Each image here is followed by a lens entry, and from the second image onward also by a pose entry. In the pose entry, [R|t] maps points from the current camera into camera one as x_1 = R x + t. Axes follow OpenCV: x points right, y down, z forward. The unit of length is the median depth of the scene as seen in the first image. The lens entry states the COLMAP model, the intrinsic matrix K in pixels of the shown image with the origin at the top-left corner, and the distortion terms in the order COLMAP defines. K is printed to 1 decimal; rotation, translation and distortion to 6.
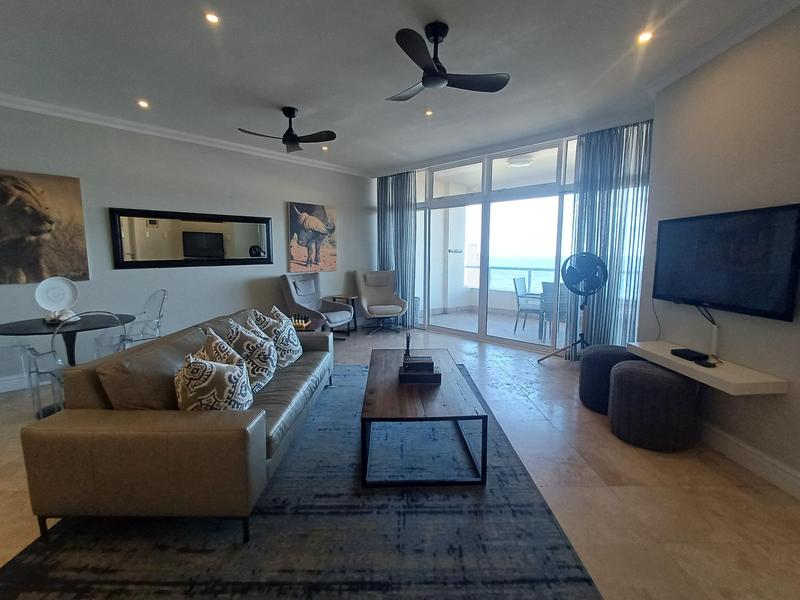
lens RADIAL K [[363.2, 0, 403.9], [0, 363.2, 294.4], [0, 0, 1]] dist [-0.000391, -0.000230]
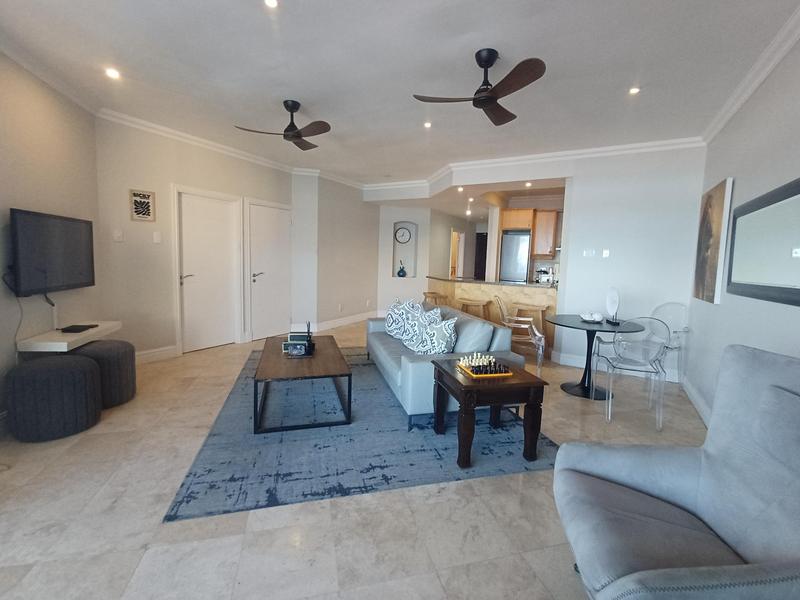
lens RADIAL K [[363.2, 0, 403.9], [0, 363.2, 294.4], [0, 0, 1]] dist [-0.000391, -0.000230]
pose [[-0.967263, -0.008728, -0.253625, 0.006668], [-0.062282, 0.977007, 0.203910, -0.127091], [0.246013, 0.213031, -0.945566, 1.114839]]
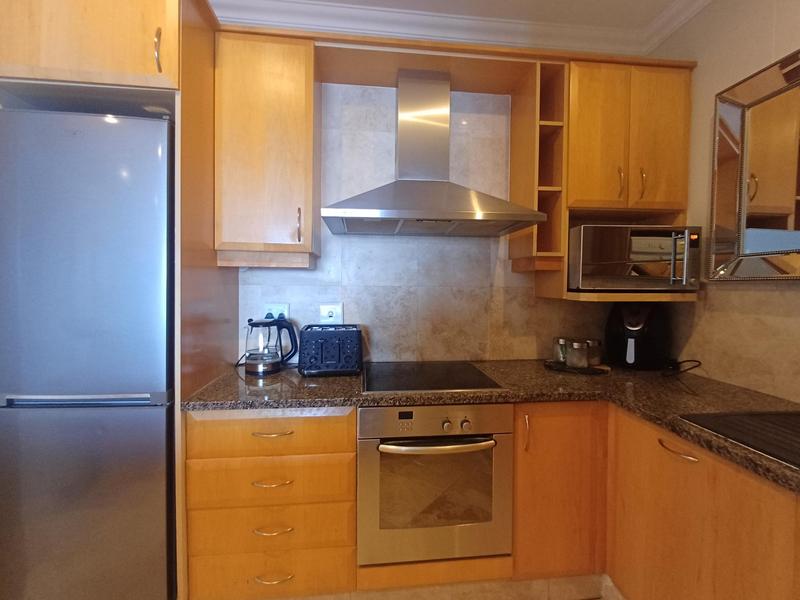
lens RADIAL K [[363.2, 0, 403.9], [0, 363.2, 294.4], [0, 0, 1]] dist [-0.000391, -0.000230]
pose [[-0.639851, 0.008532, -0.768452, -0.699293], [-0.099937, 0.990523, 0.094211, -0.027422], [0.761973, 0.137078, -0.632935, 0.186628]]
